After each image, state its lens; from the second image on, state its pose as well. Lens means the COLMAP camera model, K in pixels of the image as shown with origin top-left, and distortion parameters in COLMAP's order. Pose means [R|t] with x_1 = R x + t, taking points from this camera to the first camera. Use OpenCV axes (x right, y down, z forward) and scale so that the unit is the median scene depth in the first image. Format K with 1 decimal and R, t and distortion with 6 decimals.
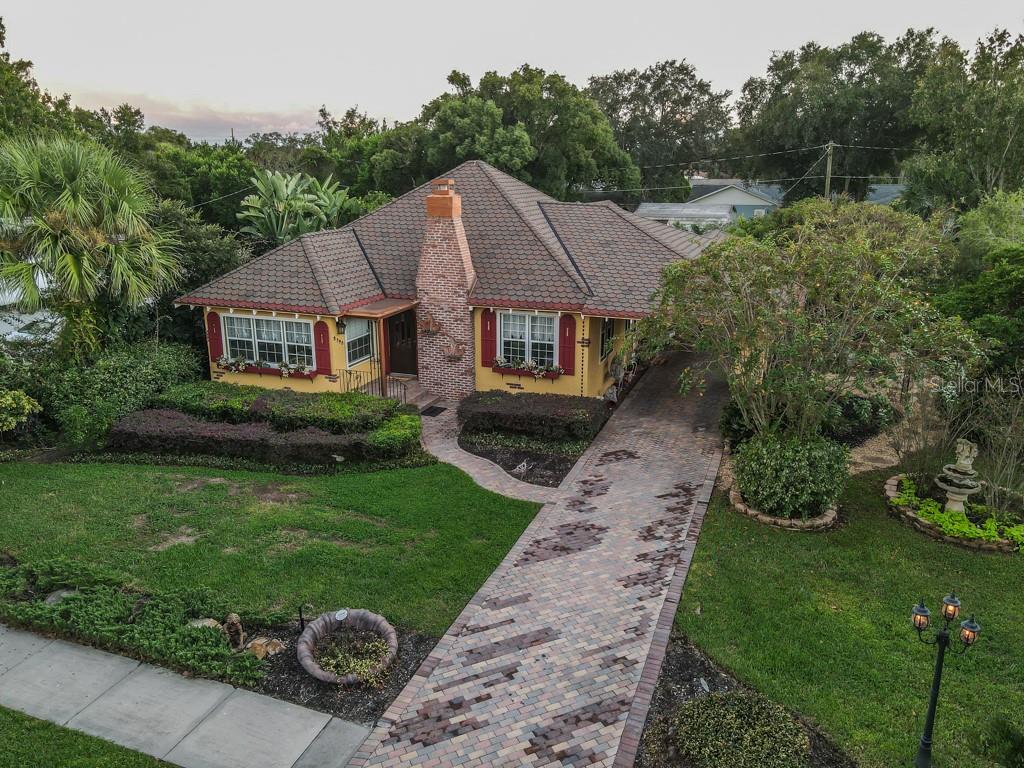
lens RADIAL K [[749.7, 0, 512.0], [0, 749.7, 384.0], [0, 0, 1]] dist [0.008433, 0.029193]
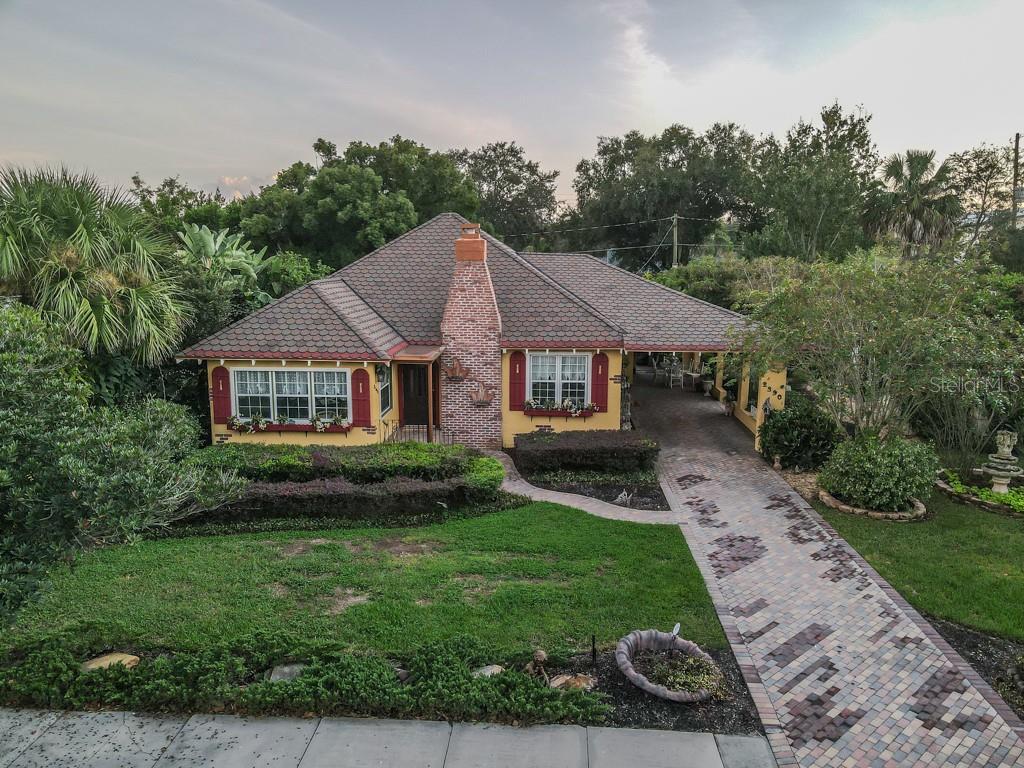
lens RADIAL K [[749.7, 0, 512.0], [0, 749.7, 384.0], [0, 0, 1]] dist [0.008433, 0.029193]
pose [[0.956161, -0.049414, 0.288643, -0.339021], [0.079310, 0.992520, -0.092808, 0.035767], [-0.281898, 0.111632, 0.952928, 0.059803]]
